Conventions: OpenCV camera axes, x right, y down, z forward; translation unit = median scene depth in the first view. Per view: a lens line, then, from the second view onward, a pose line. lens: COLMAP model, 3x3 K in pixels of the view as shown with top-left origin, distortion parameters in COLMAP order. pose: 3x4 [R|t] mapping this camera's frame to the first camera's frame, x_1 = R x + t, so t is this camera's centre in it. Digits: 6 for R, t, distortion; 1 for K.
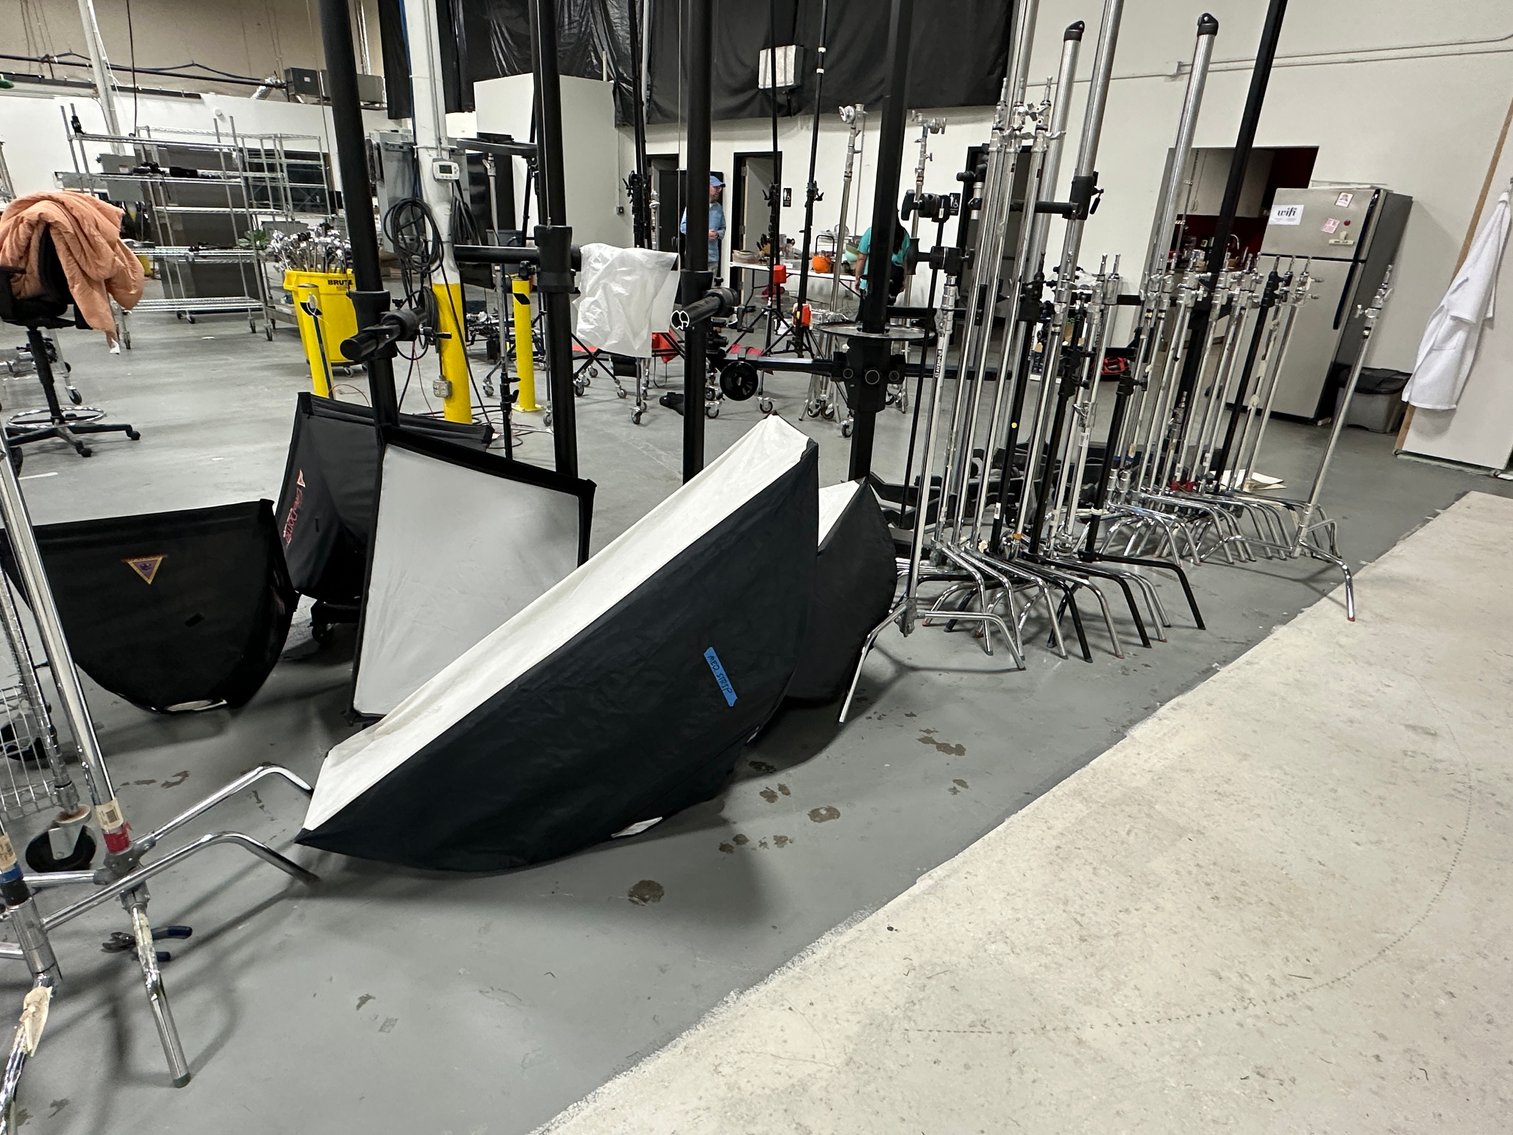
lens RADIAL K [[881.6, 0, 756.5], [0, 881.6, 567.5], [0, 0, 1]] dist [-0.002242, -0.000417]
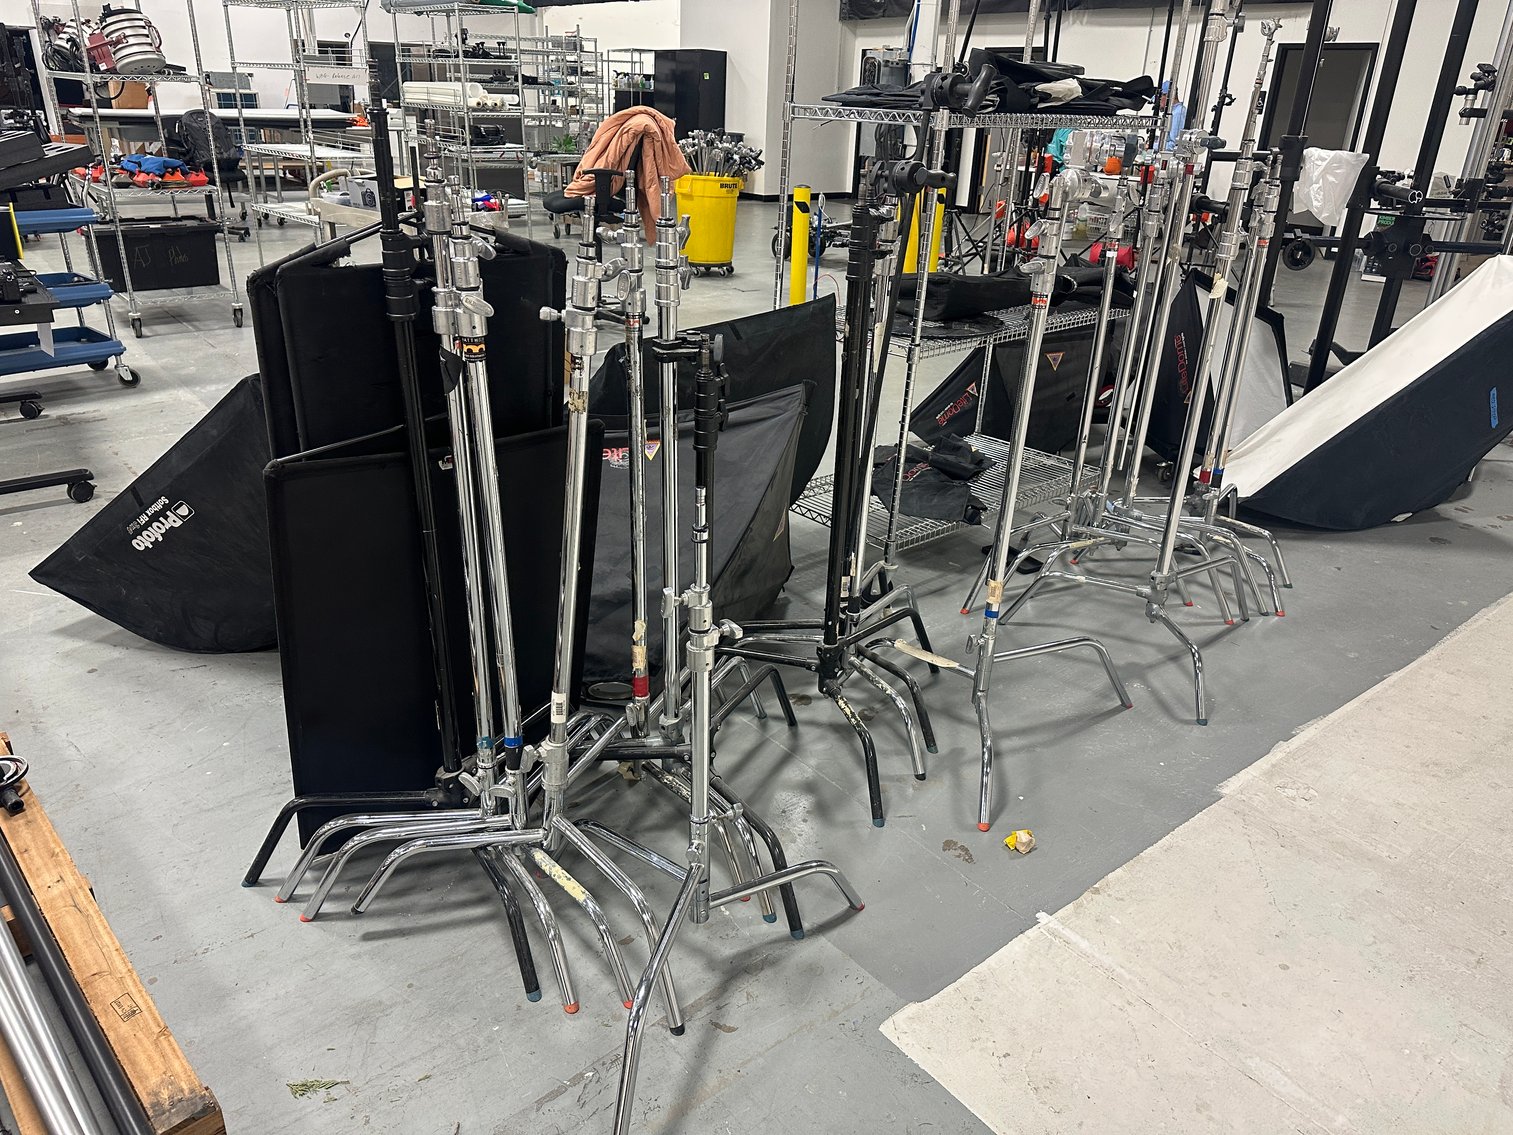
lens RADIAL K [[1066.9, 0, 756.5], [0, 1066.9, 567.5], [0, 0, 1]] dist [0.039441, -0.045273]
pose [[0.998910, 0.011829, -0.045152, -1.018538], [-0.010795, 0.999675, 0.023082, 0.297578], [0.045411, -0.022570, 0.998713, -0.840647]]
